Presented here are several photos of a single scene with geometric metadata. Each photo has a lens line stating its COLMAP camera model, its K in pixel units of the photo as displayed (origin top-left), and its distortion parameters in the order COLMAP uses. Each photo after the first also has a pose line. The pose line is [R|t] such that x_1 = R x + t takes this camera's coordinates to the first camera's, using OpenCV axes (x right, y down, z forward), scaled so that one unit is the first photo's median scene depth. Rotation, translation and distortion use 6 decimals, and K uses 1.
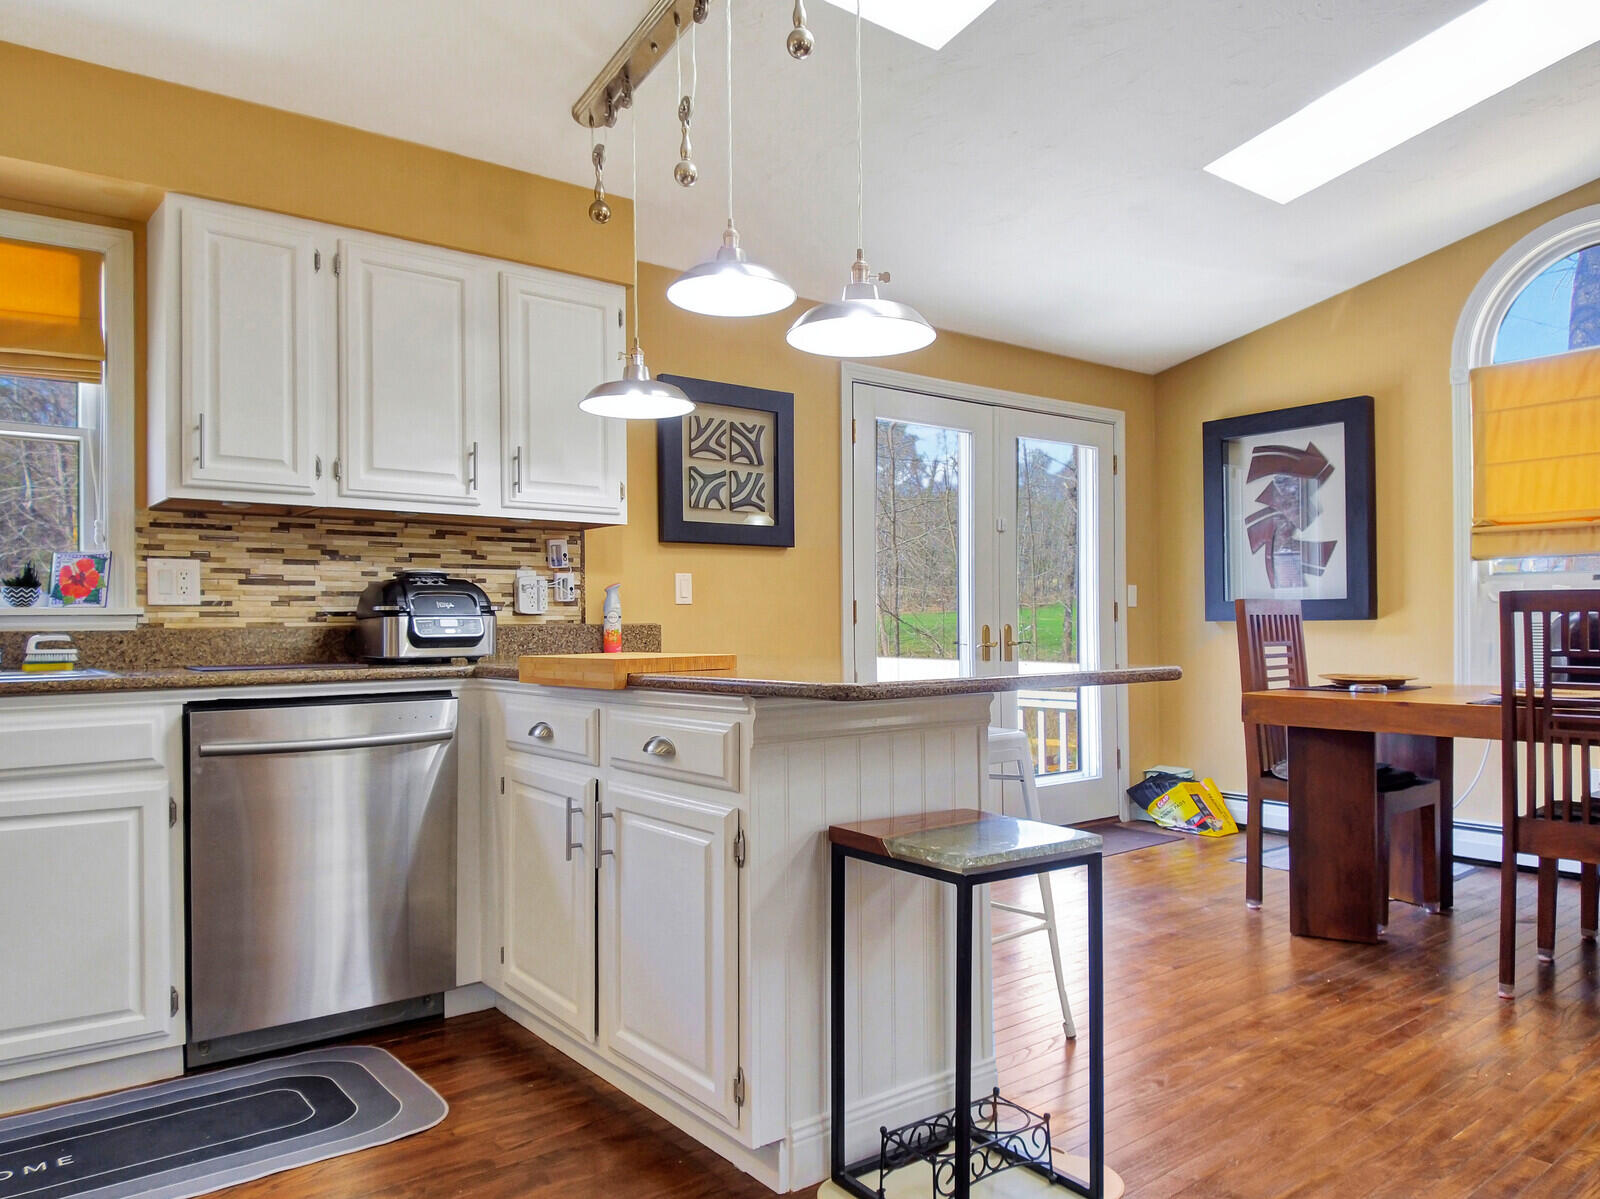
lens RADIAL K [[1114.7, 0, 802.7], [0, 1114.7, 602.6], [0, 0, 1]] dist [0.068363, -0.082678]
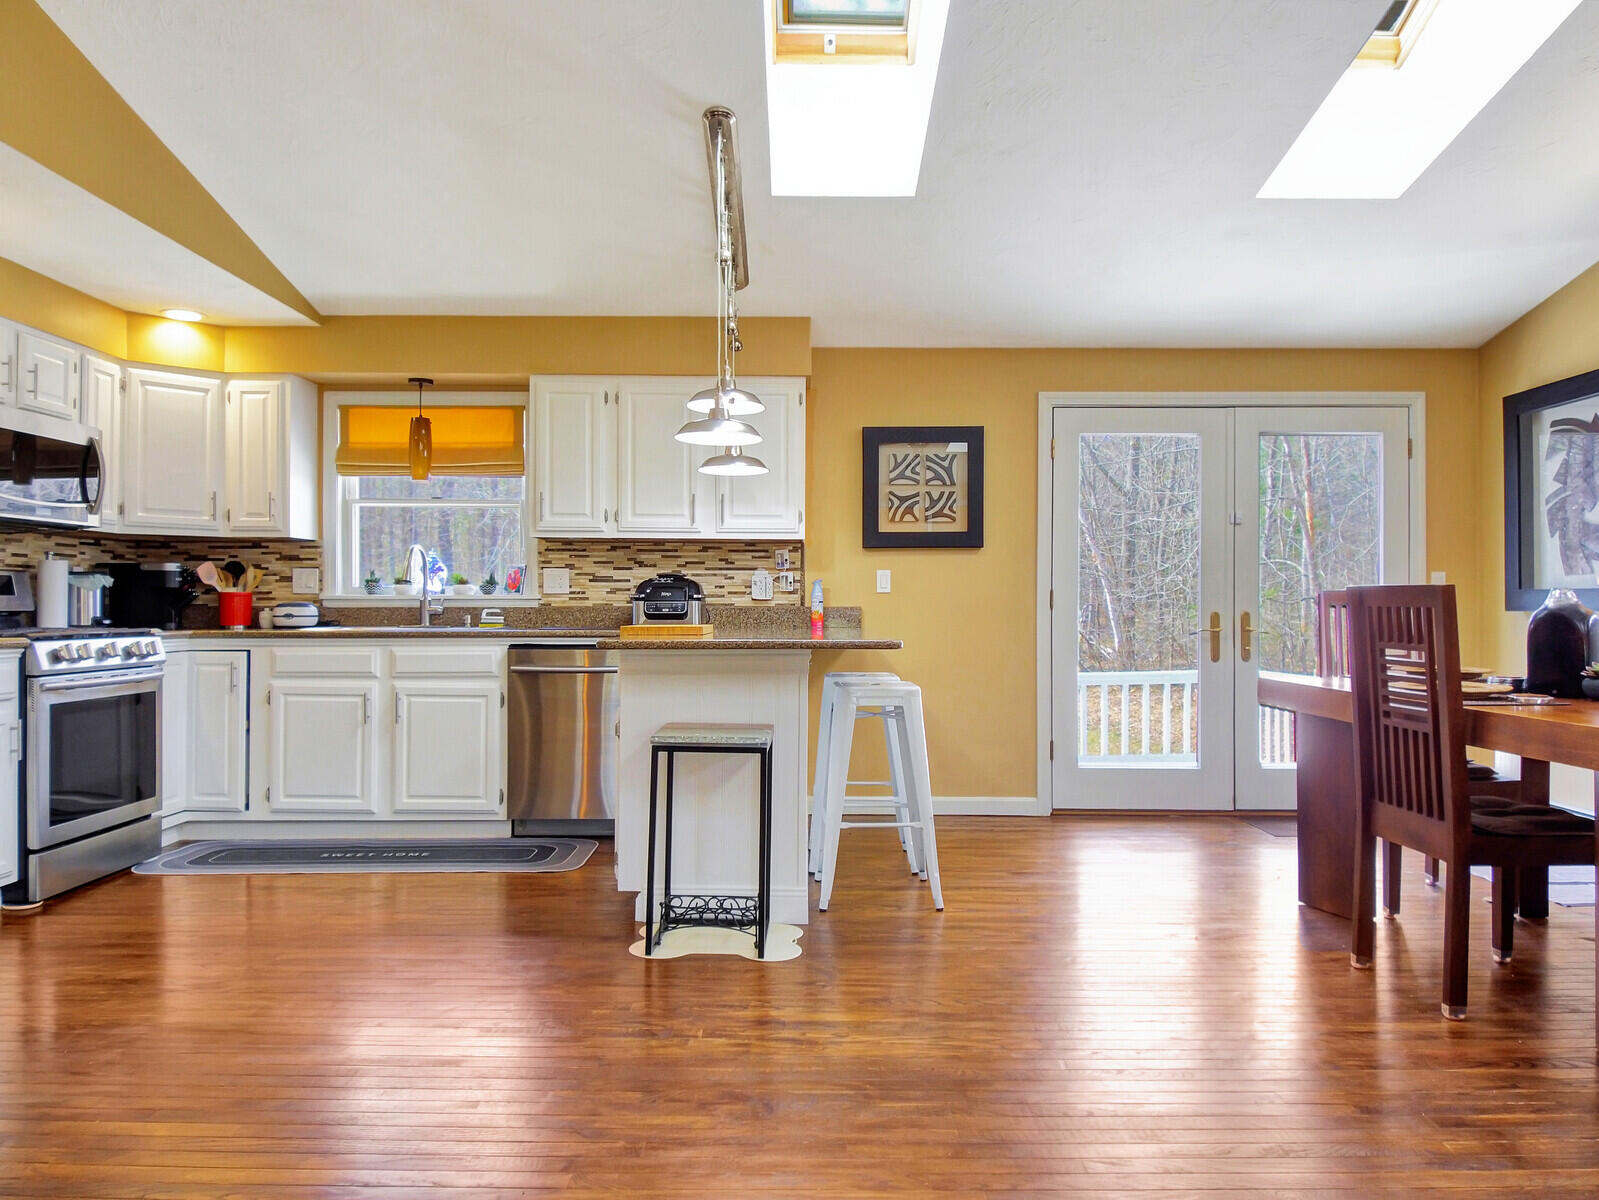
lens RADIAL K [[1114.0, 0, 802.2], [0, 1114.0, 603.1], [0, 0, 1]] dist [0.068363, -0.082678]
pose [[0.781886, 0.011576, -0.623314, 0.713874], [0.002099, 0.999773, 0.021201, -0.016221], [0.623418, -0.017885, 0.781685, -0.137903]]
